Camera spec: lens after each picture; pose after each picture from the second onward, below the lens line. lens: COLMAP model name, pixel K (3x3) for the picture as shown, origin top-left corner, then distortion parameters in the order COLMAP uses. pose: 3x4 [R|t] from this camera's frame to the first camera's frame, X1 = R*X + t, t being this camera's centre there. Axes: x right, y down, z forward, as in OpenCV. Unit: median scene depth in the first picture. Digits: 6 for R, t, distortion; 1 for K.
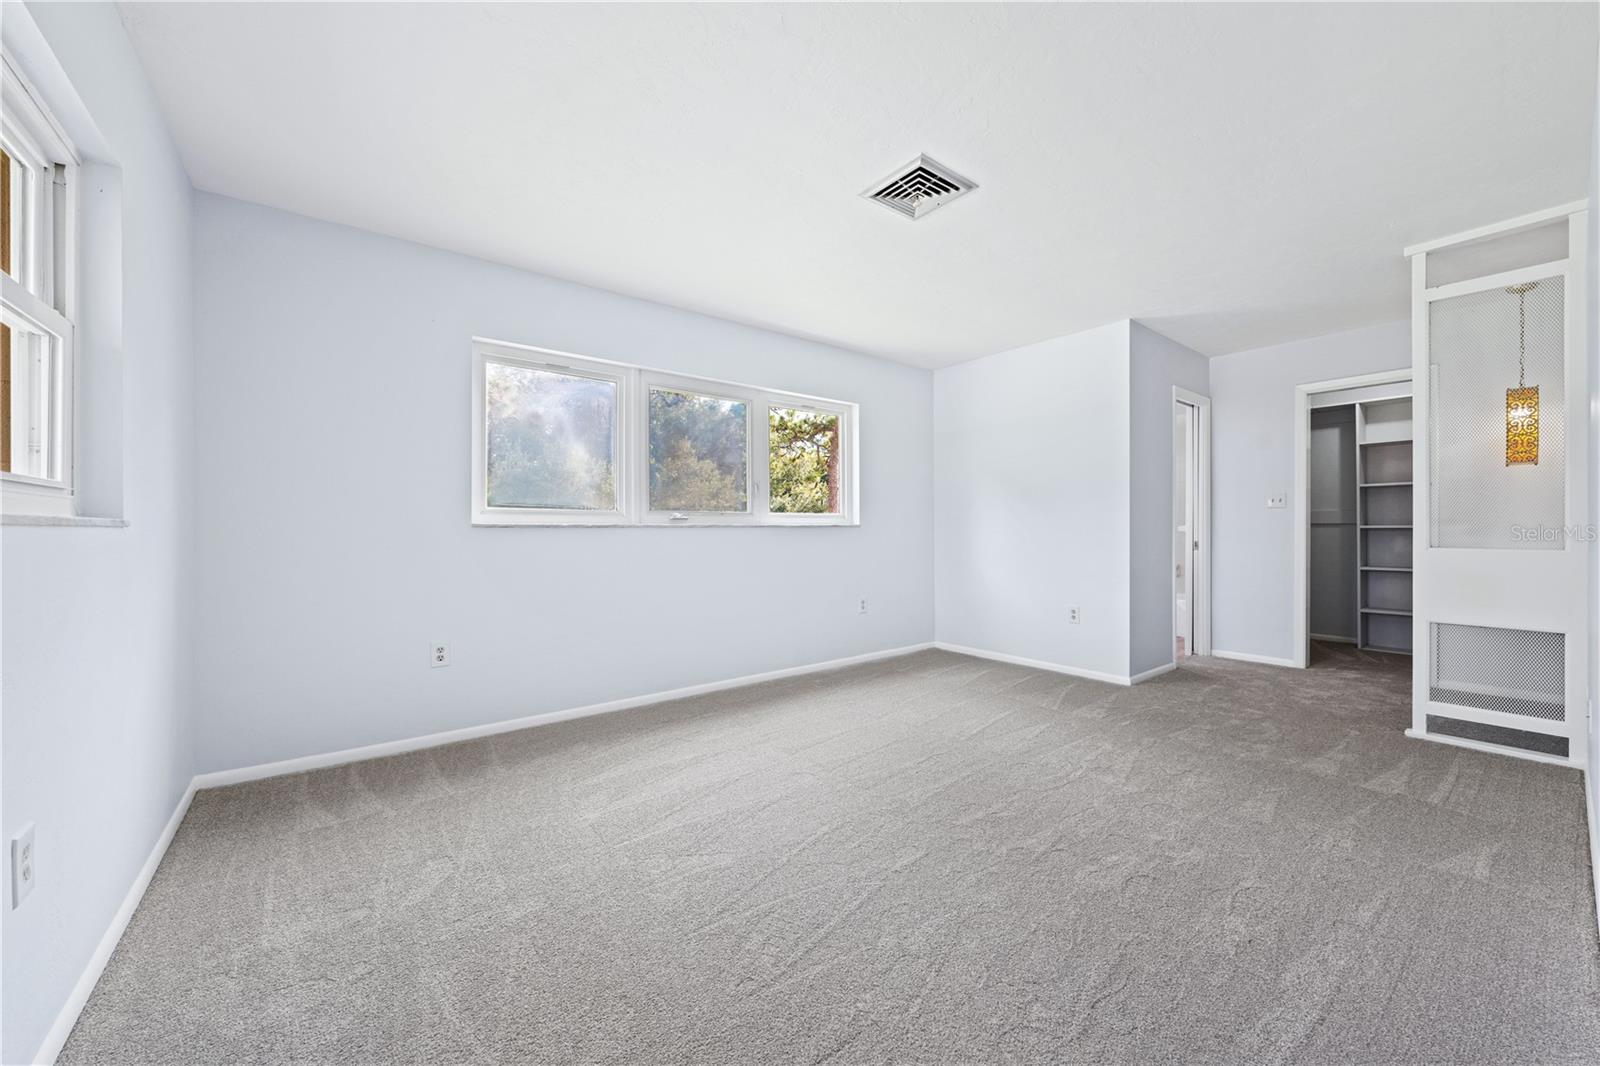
lens RADIAL K [[598.9, 0, 795.8], [0, 598.9, 533.4], [0, 0, 1]] dist [-0.016406, -0.000042]
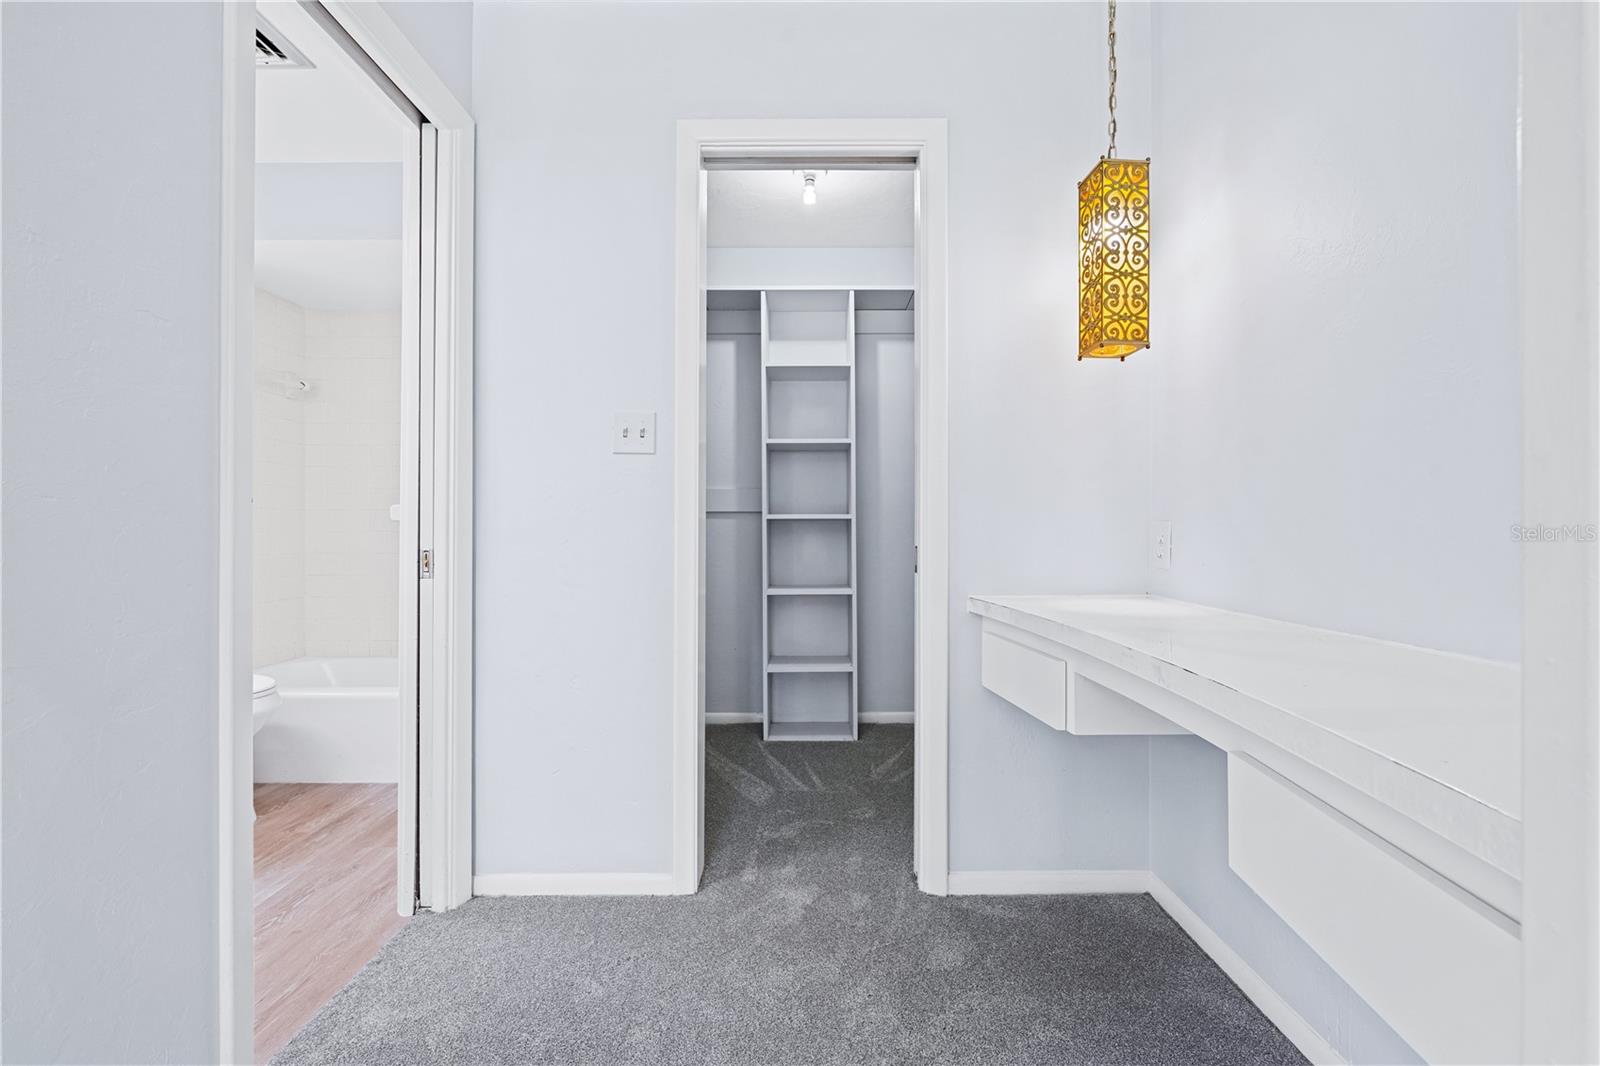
lens RADIAL K [[610.8, 0, 793.9], [0, 610.8, 526.8], [0, 0, 1]] dist [0.000355, -0.000117]
pose [[0.623886, 0.004415, 0.781503, 0.508762], [0.008258, 0.999891, -0.012241, 0.005861], [-0.781471, 0.014091, 0.623782, 0.604001]]
